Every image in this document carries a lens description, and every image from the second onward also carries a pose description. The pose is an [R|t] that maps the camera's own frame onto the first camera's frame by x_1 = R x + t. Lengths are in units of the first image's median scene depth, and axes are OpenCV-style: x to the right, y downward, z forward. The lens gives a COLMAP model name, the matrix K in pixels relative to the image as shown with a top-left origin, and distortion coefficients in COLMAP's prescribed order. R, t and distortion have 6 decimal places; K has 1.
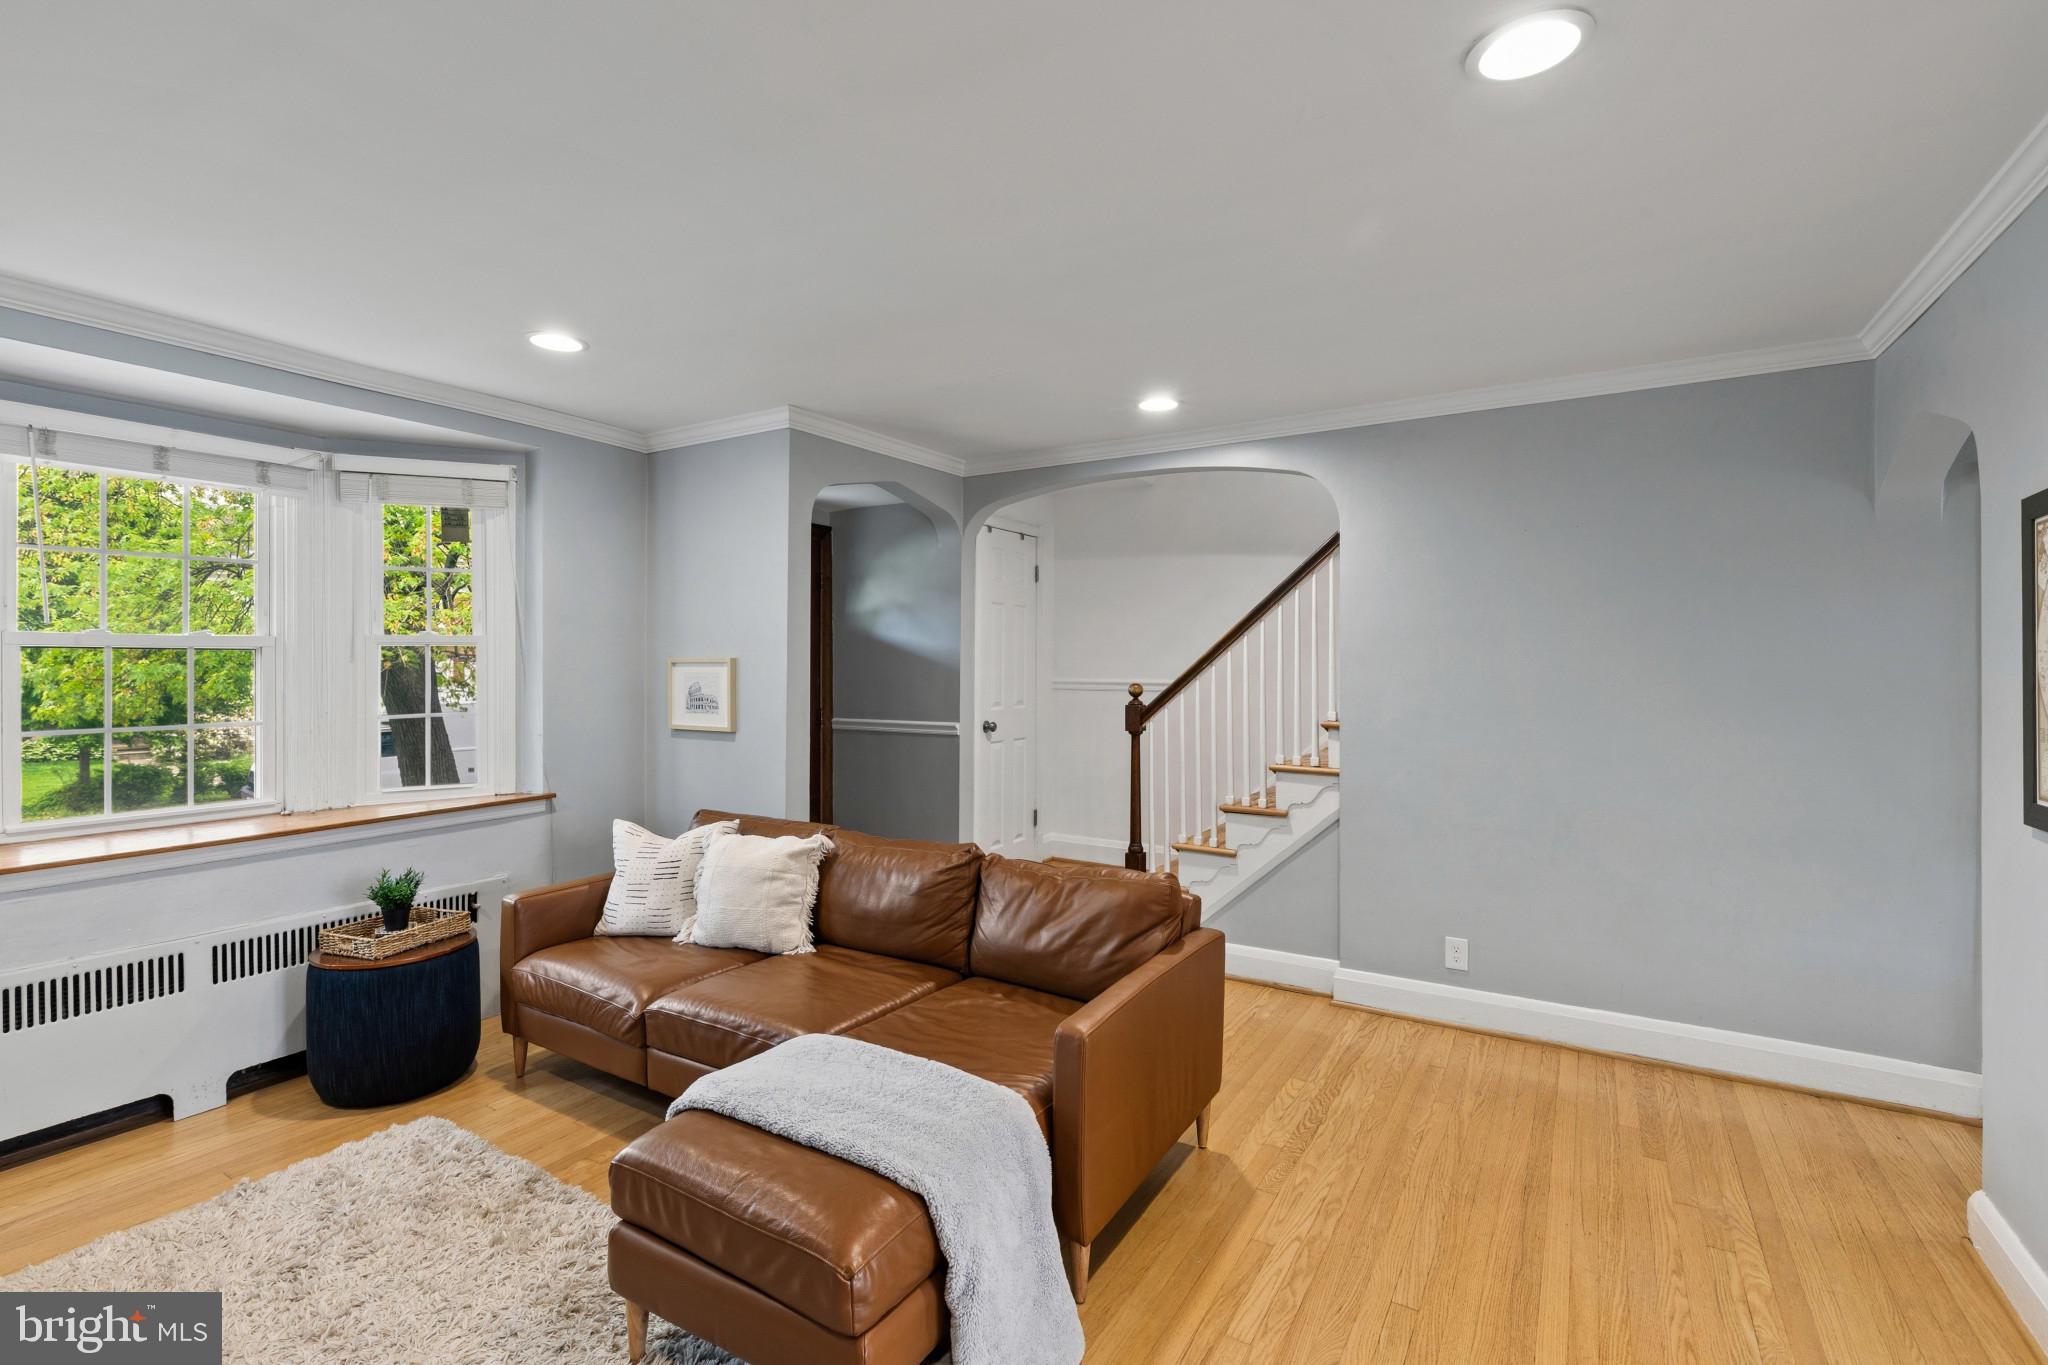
lens RADIAL K [[925.8, 0, 1025.2], [0, 925.8, 663.4], [0, 0, 1]] dist [0.004306, -0.000902]
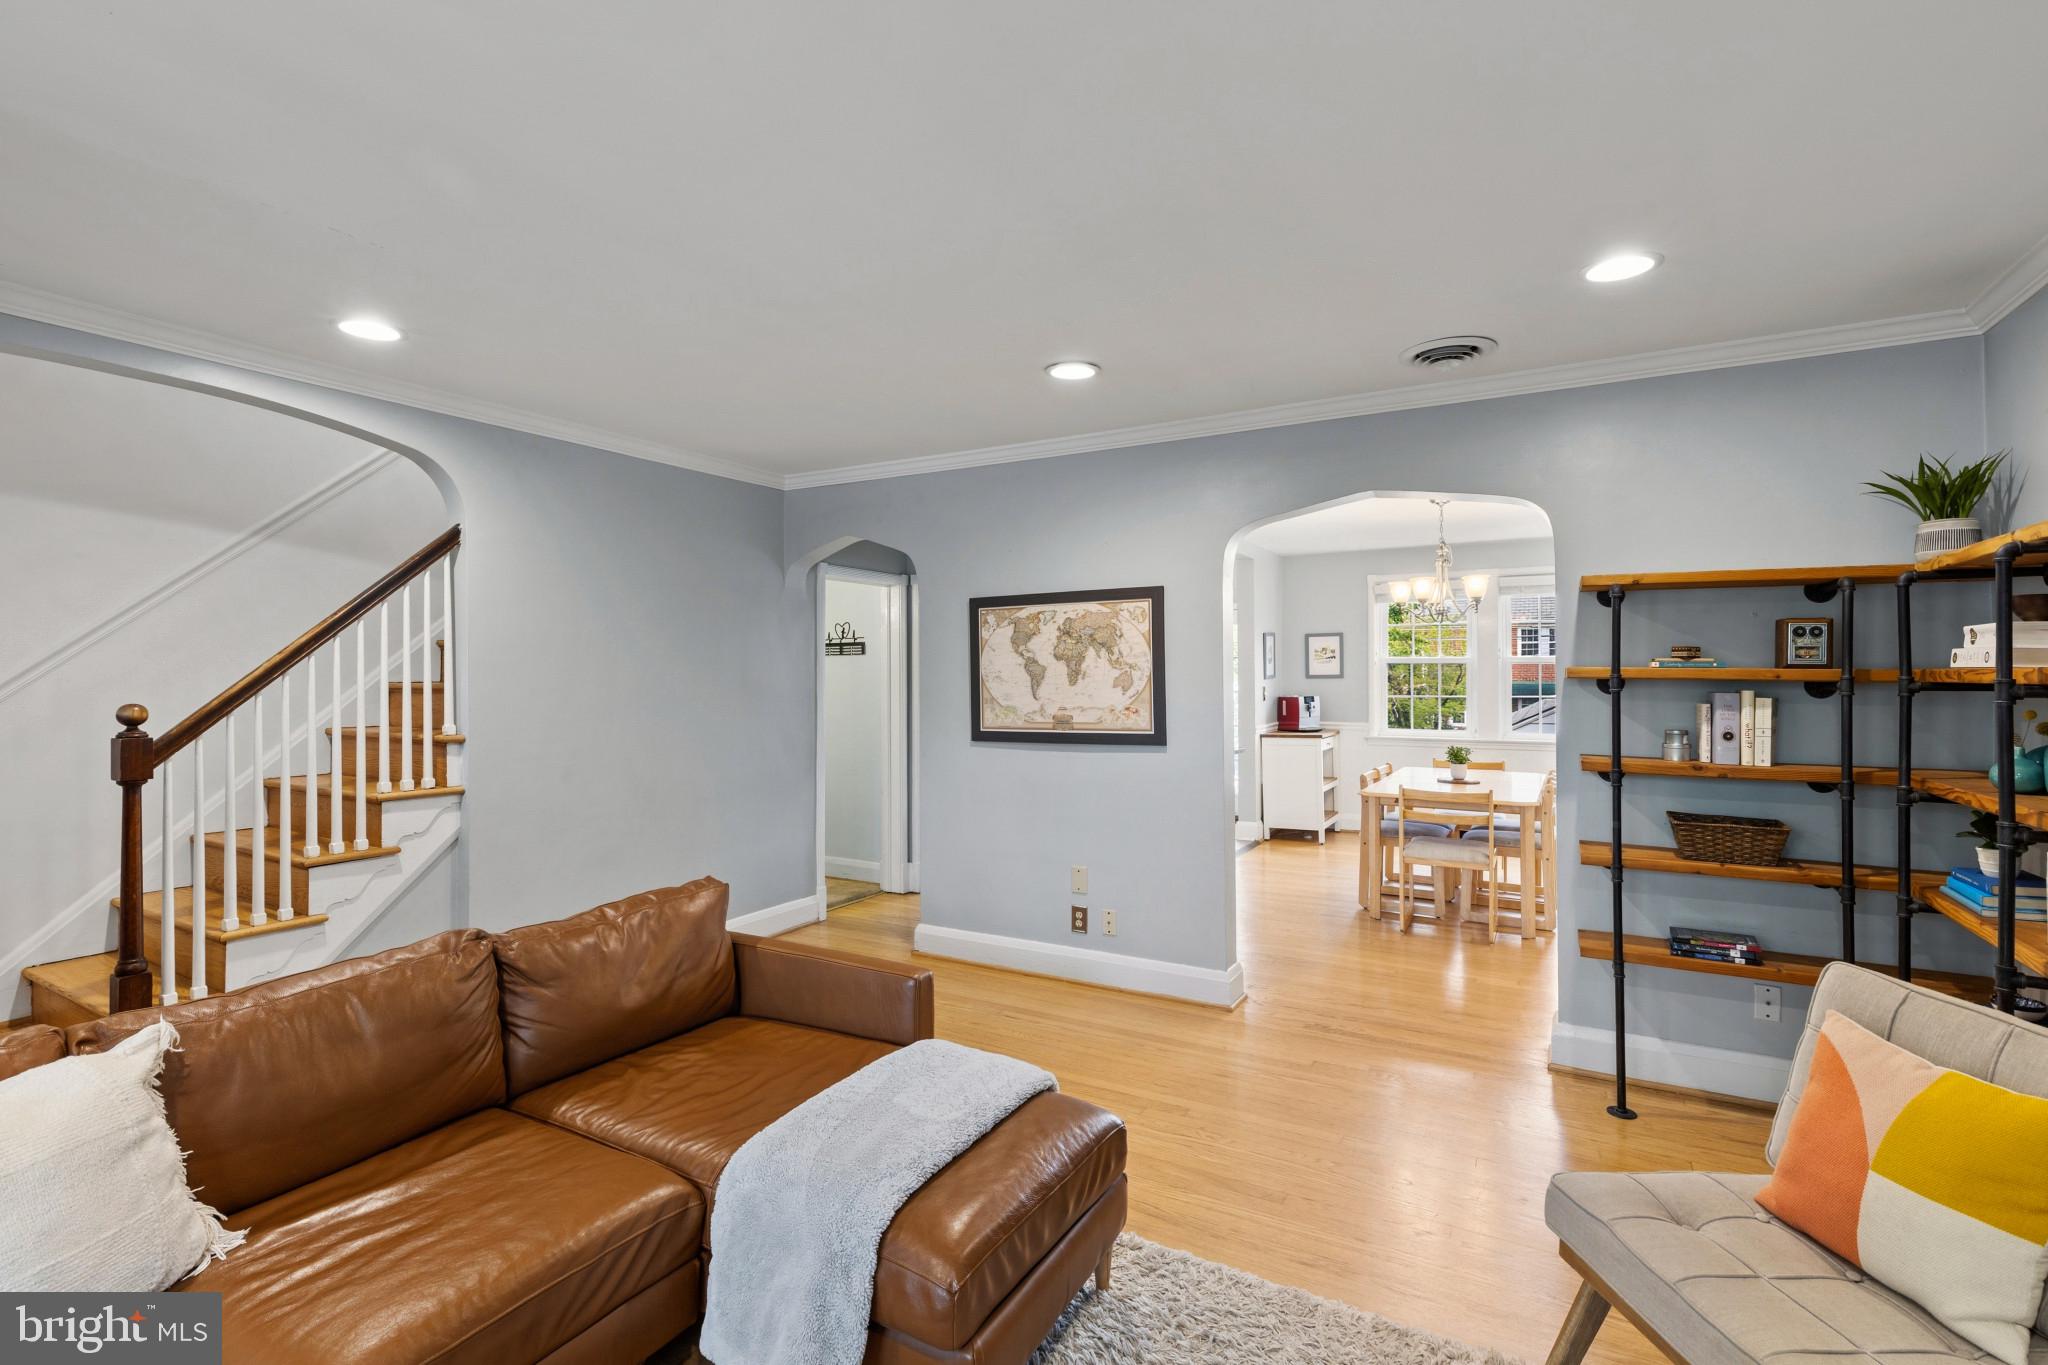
lens RADIAL K [[925.8, 0, 1031.0], [0, 925.8, 668.6], [0, 0, 1]] dist [0.004306, -0.000902]
pose [[-0.027601, 0.001789, 0.999617, -0.615395], [0.002555, 0.999995, -0.001719, 0.000094], [-0.999616, 0.002507, -0.027606, 0.472333]]
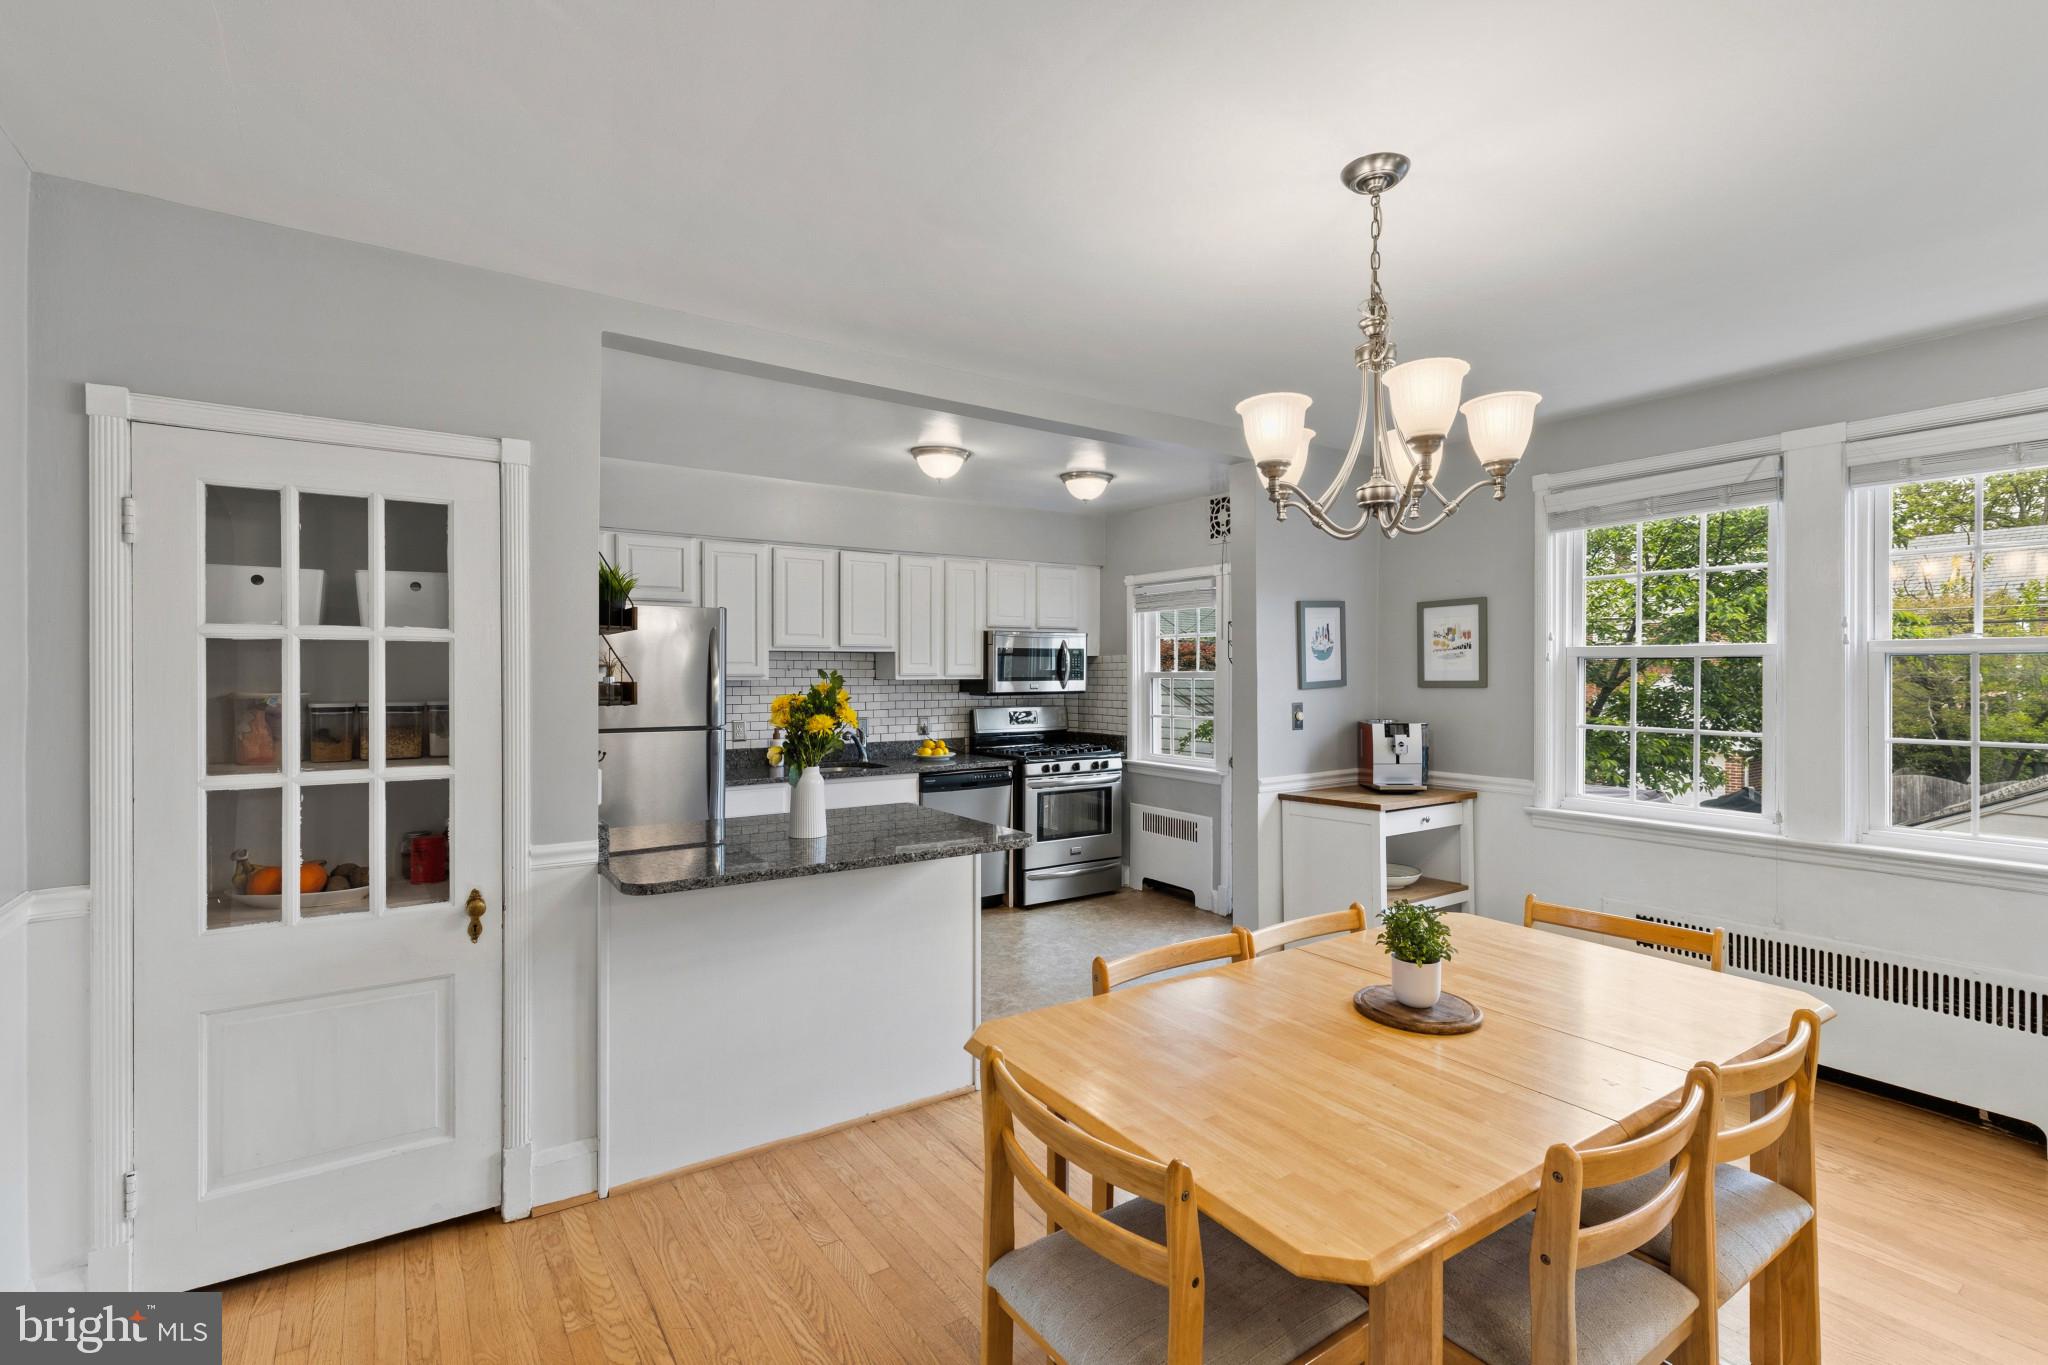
lens RADIAL K [[925.8, 0, 1031.7], [0, 925.8, 675.2], [0, 0, 1]] dist [0.004306, -0.000902]
pose [[0.403973, -0.005242, 0.914756, 0.319560], [0.001017, 0.999986, 0.005281, -0.000306], [-0.914770, -0.001203, 0.403972, -0.266540]]
